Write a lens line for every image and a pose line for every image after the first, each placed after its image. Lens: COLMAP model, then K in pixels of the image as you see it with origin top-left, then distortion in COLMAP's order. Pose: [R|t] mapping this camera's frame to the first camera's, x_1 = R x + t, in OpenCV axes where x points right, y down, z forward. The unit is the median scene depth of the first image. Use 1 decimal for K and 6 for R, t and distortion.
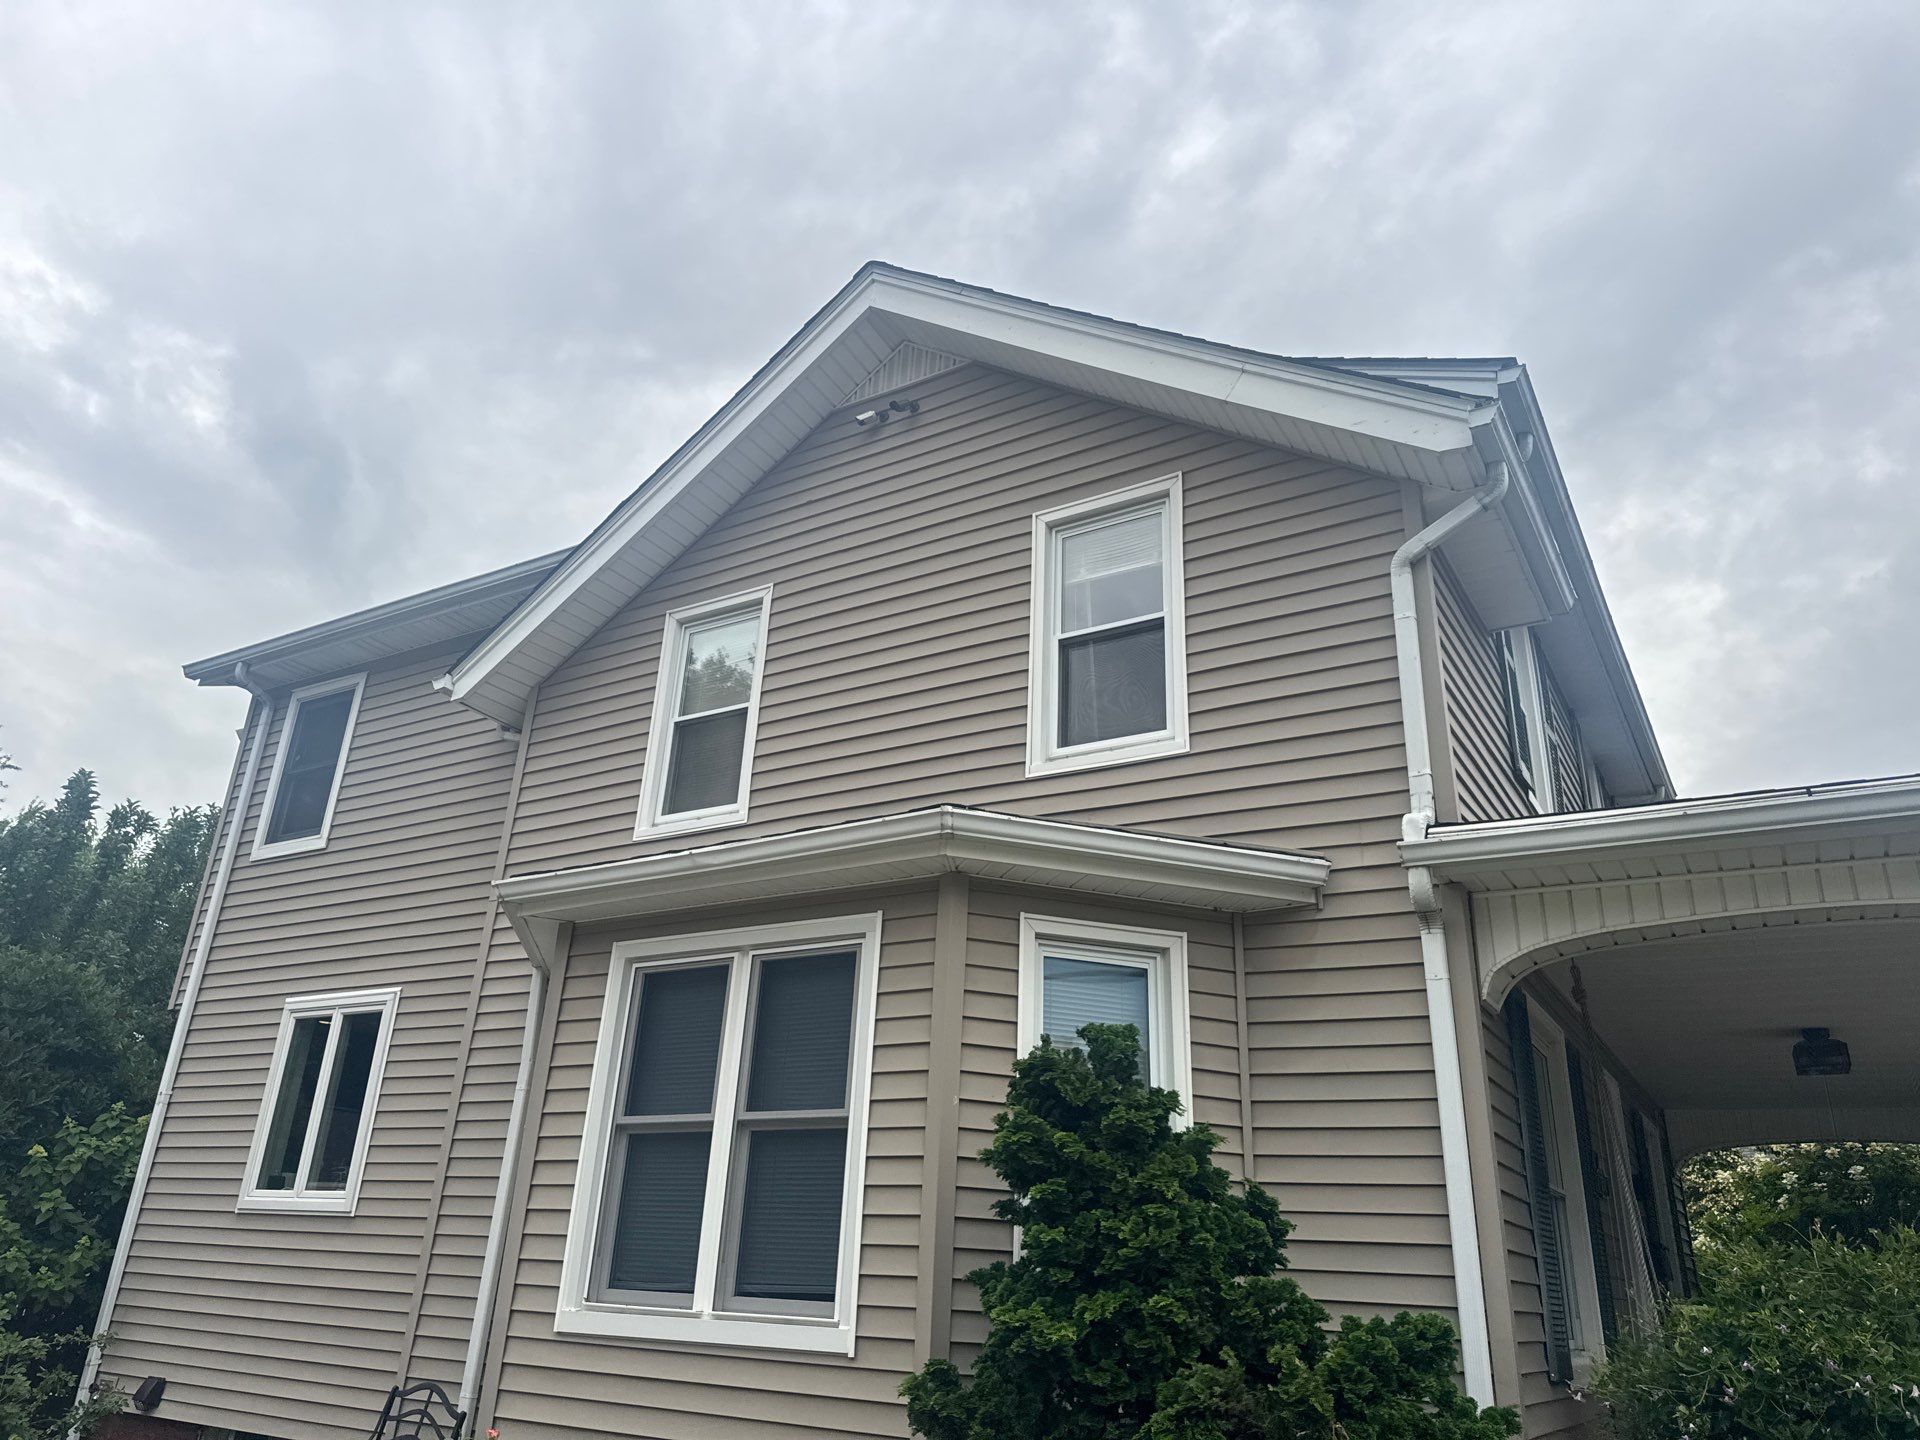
lens RADIAL K [[1382.2, 0, 959.6], [0, 1382.2, 653.5], [0, 0, 1]] dist [0.001909, -0.003528]
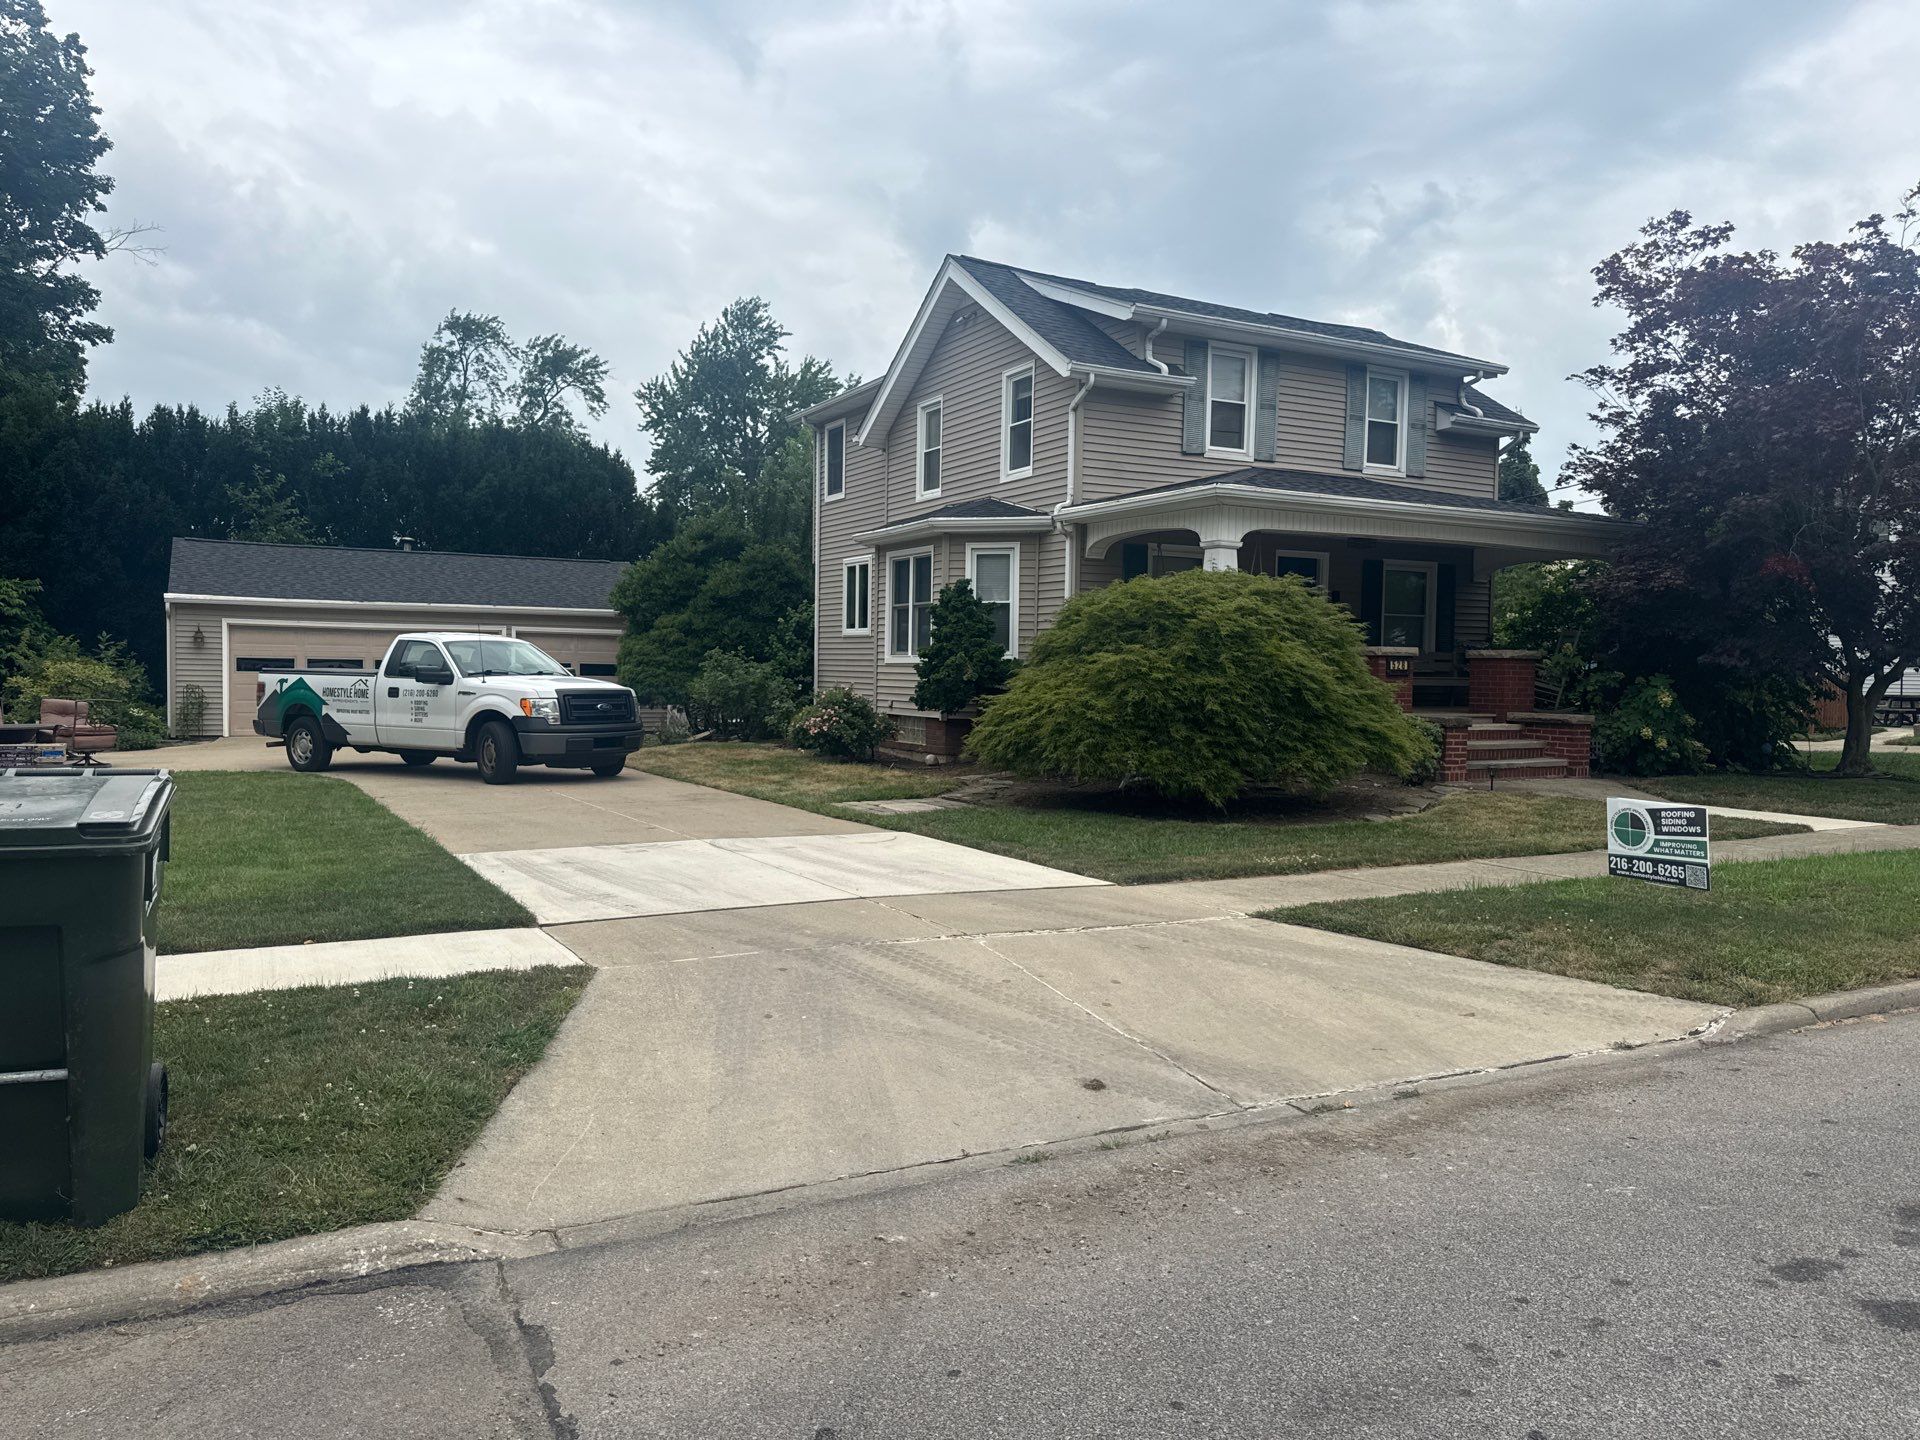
lens RADIAL K [[1407.1, 0, 960.0], [0, 1407.1, 720.0], [0, 0, 1]] dist [0.002414, -0.000632]
pose [[0.859254, -0.015083, -0.511328, 1.094996], [0.238232, 0.896354, 0.373892, -0.433496], [0.452691, -0.443083, 0.773789, -1.120605]]
